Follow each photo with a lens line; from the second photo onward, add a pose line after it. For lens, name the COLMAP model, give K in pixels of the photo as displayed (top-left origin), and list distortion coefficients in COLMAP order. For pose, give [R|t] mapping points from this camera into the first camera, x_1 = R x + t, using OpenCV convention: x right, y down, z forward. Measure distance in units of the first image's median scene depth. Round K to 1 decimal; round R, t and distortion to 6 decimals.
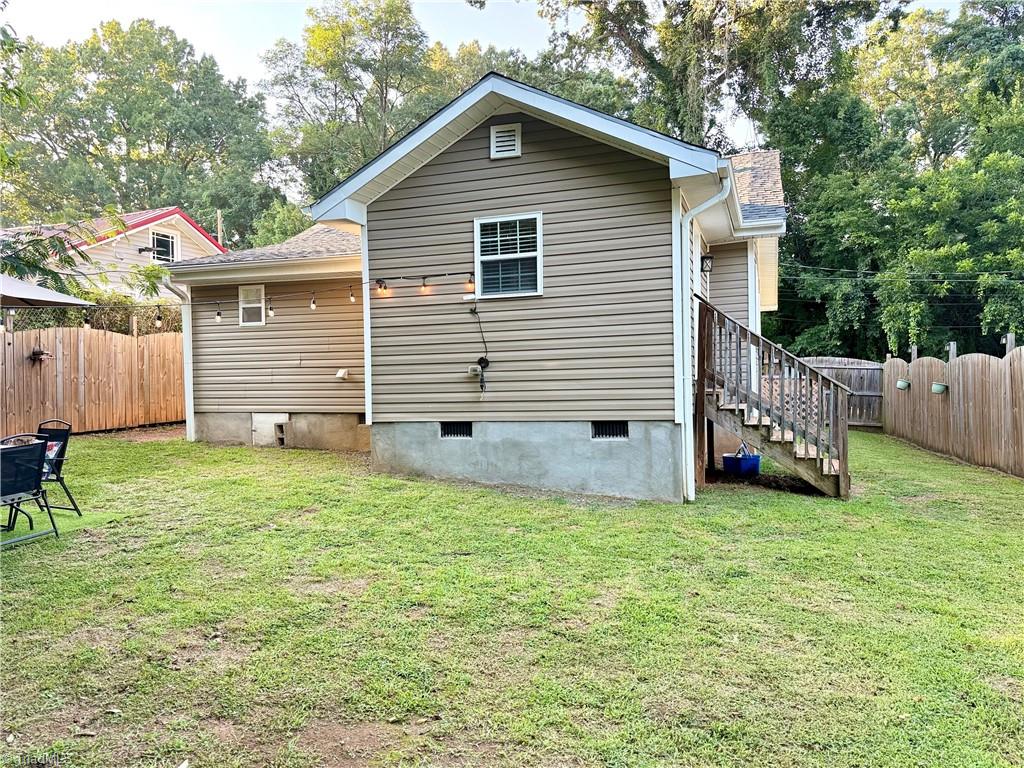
lens RADIAL K [[725.9, 0, 513.0], [0, 725.9, 382.0], [0, 0, 1]] dist [0.009522, -0.008307]
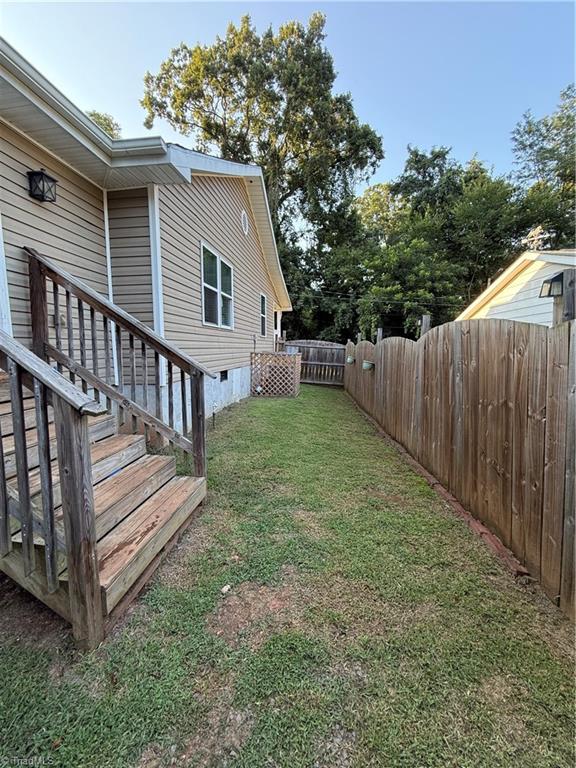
lens RADIAL K [[308.3, 0, 286.8], [0, 308.3, 383.9], [0, 0, 1]] dist [-0.001100, 0.000091]
pose [[0.977965, -0.001811, 0.208763, 0.153607], [-0.019767, 0.994667, 0.101227, -0.004785], [-0.207833, -0.103123, 0.972713, 0.232201]]
